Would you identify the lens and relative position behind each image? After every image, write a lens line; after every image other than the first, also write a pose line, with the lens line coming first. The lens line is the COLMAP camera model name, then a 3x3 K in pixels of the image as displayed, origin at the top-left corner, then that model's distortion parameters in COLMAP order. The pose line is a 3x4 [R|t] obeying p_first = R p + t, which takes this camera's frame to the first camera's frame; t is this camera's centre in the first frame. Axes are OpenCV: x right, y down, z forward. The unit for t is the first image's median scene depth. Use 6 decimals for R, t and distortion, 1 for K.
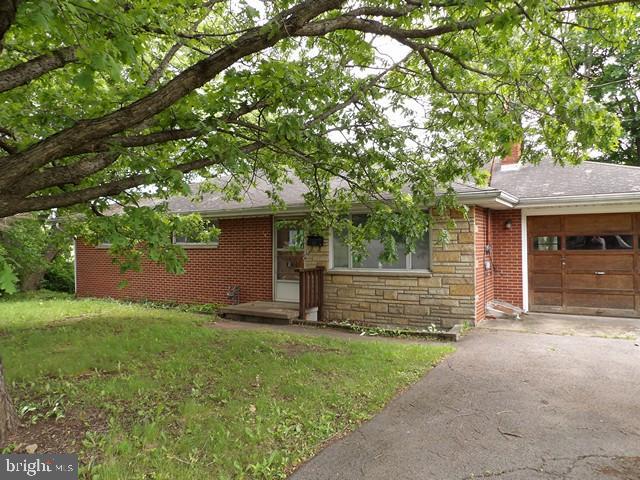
lens RADIAL K [[469.4, 0, 320.0], [0, 469.4, 240.0], [0, 0, 1]] dist [-0.006553, 0.055862]
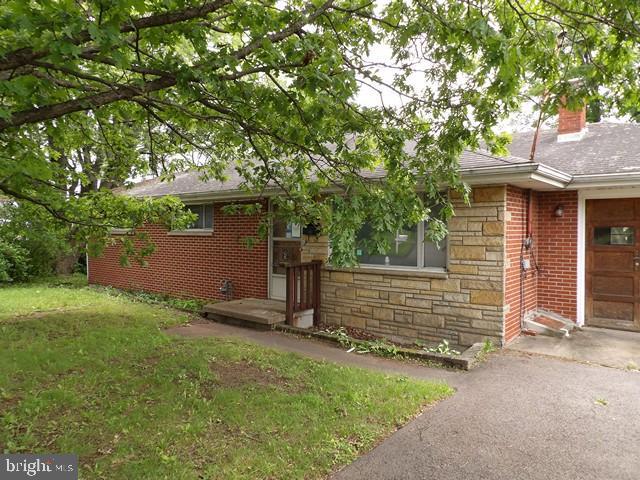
lens RADIAL K [[469.4, 0, 320.0], [0, 469.4, 240.0], [0, 0, 1]] dist [-0.006553, 0.055862]
pose [[0.990397, 0.014464, -0.137496, 0.130247], [-0.009679, 0.999326, 0.035401, -0.009373], [0.137916, -0.033730, 0.989869, 0.202668]]
